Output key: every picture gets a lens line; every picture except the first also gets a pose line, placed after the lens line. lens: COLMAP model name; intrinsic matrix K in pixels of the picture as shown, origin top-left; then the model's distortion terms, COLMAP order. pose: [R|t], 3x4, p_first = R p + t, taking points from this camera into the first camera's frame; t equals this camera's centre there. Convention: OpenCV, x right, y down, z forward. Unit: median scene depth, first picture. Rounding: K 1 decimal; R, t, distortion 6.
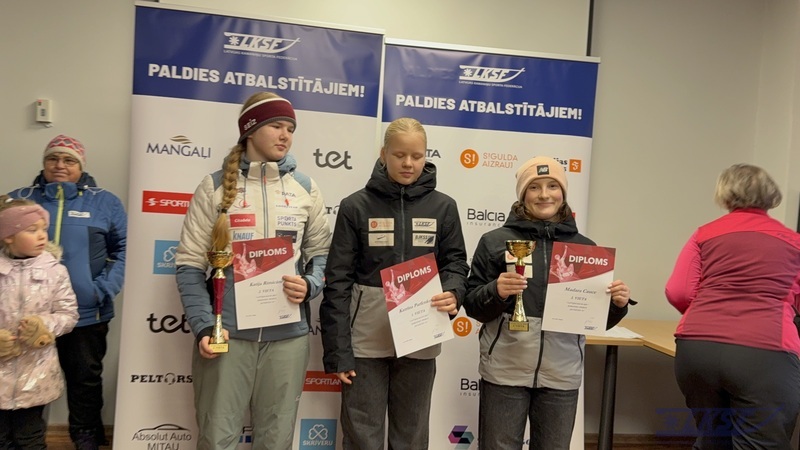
lens RADIAL K [[735.3, 0, 397.9], [0, 735.3, 220.4], [0, 0, 1]] dist [0.124700, -0.165704]
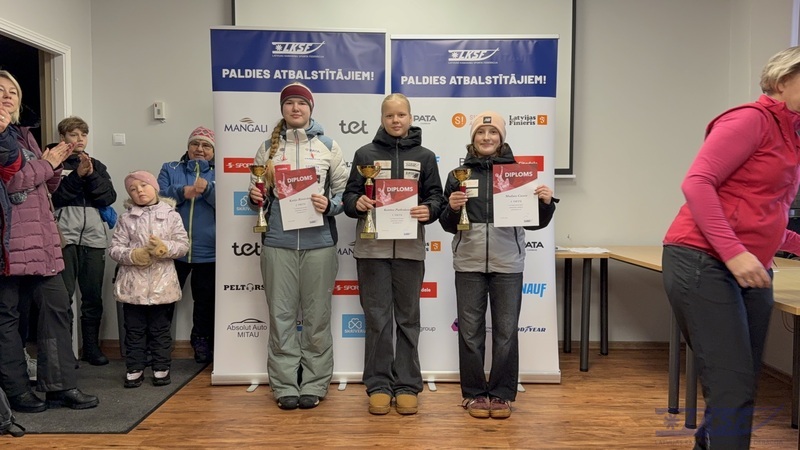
lens RADIAL K [[735.3, 0, 397.9], [0, 735.3, 220.4], [0, 0, 1]] dist [0.124700, -0.165704]
pose [[0.986868, -0.053900, -0.152273, 0.199485], [0.055947, 0.998391, 0.009191, 0.085453], [0.151533, -0.017590, 0.988296, -0.363438]]
